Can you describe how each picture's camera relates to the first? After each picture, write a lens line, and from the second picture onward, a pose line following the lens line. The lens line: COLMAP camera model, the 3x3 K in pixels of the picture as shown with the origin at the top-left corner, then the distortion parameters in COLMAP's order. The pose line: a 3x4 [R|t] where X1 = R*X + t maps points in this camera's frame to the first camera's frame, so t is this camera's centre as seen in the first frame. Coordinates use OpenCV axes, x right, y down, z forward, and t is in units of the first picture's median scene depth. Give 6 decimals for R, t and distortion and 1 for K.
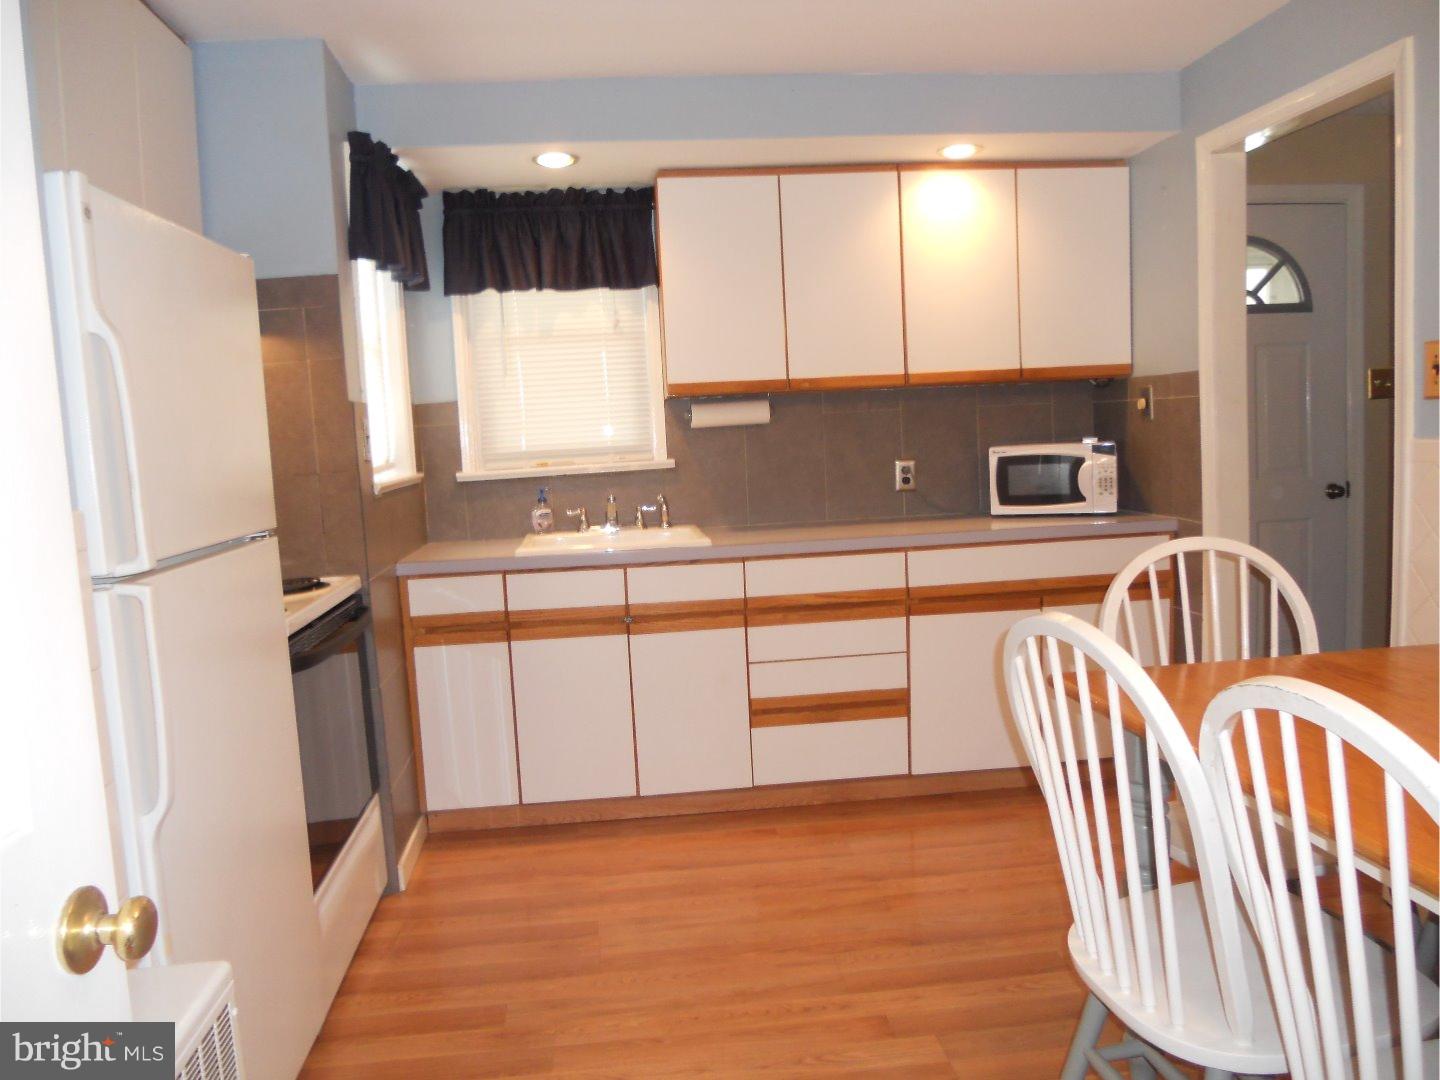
lens RADIAL K [[1073.0, 0, 720.0], [0, 1073.0, 540.0], [0, 0, 1]] dist [-0.048773, 0.000464]
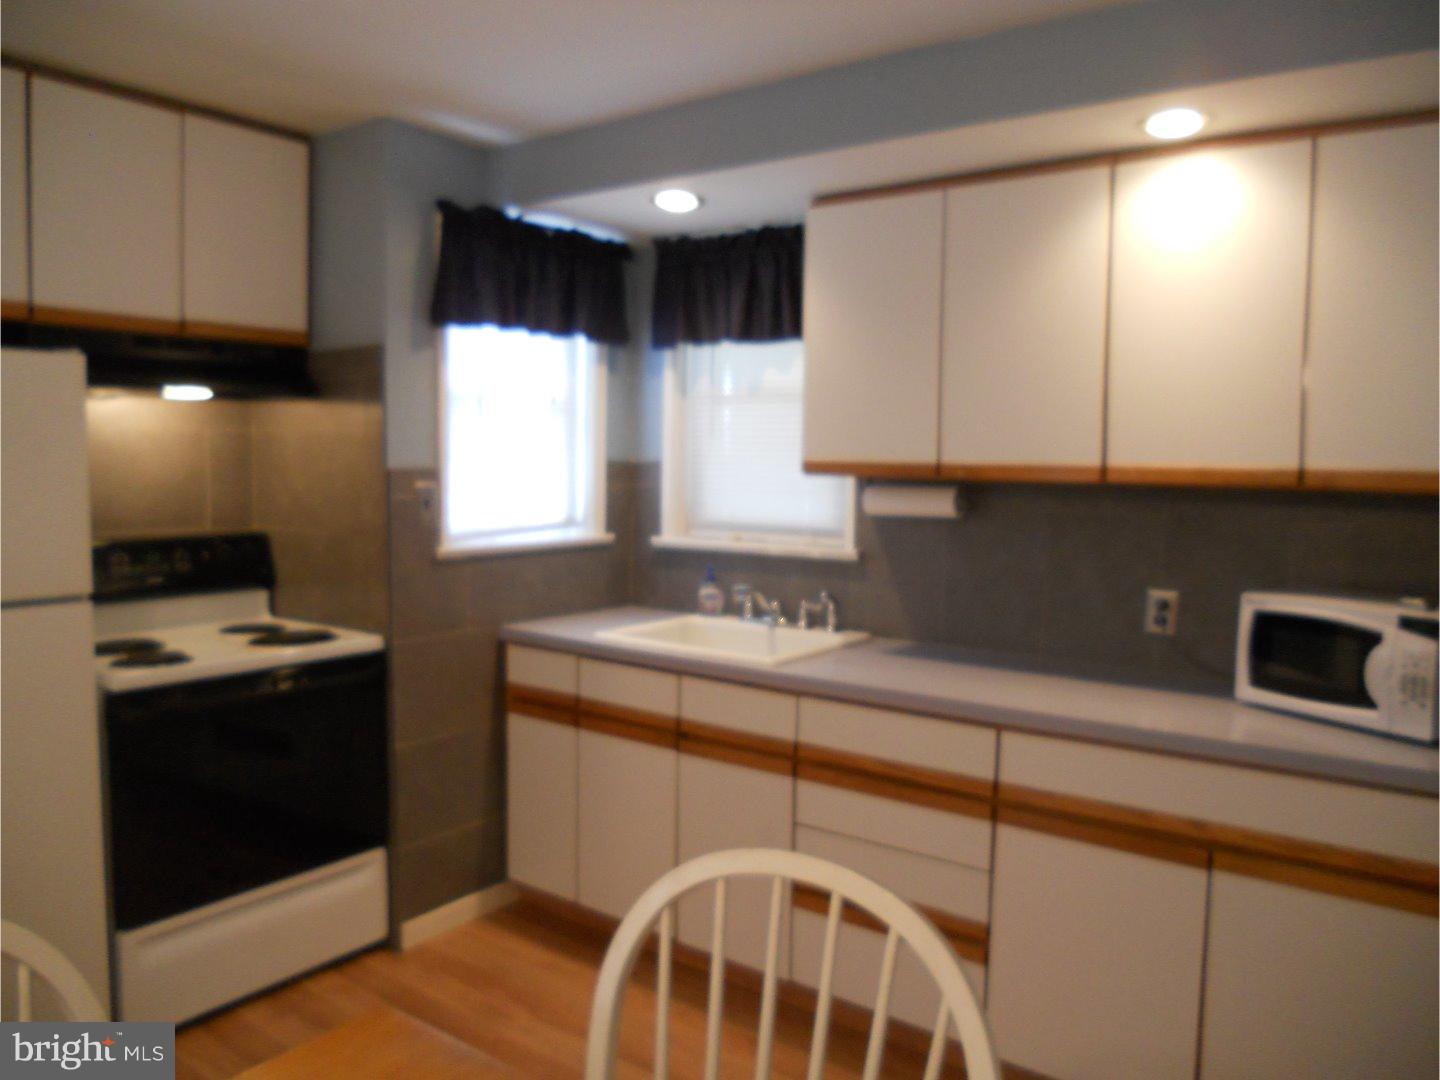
lens RADIAL K [[1123.4, 0, 720.0], [0, 1123.4, 540.0], [0, 0, 1]] dist [-0.008691, -0.000193]
pose [[0.726386, 0.112936, -0.677945, 0.482723], [-0.123325, 0.991815, 0.033086, -0.103372], [0.676132, 0.059574, 0.734368, 0.320133]]
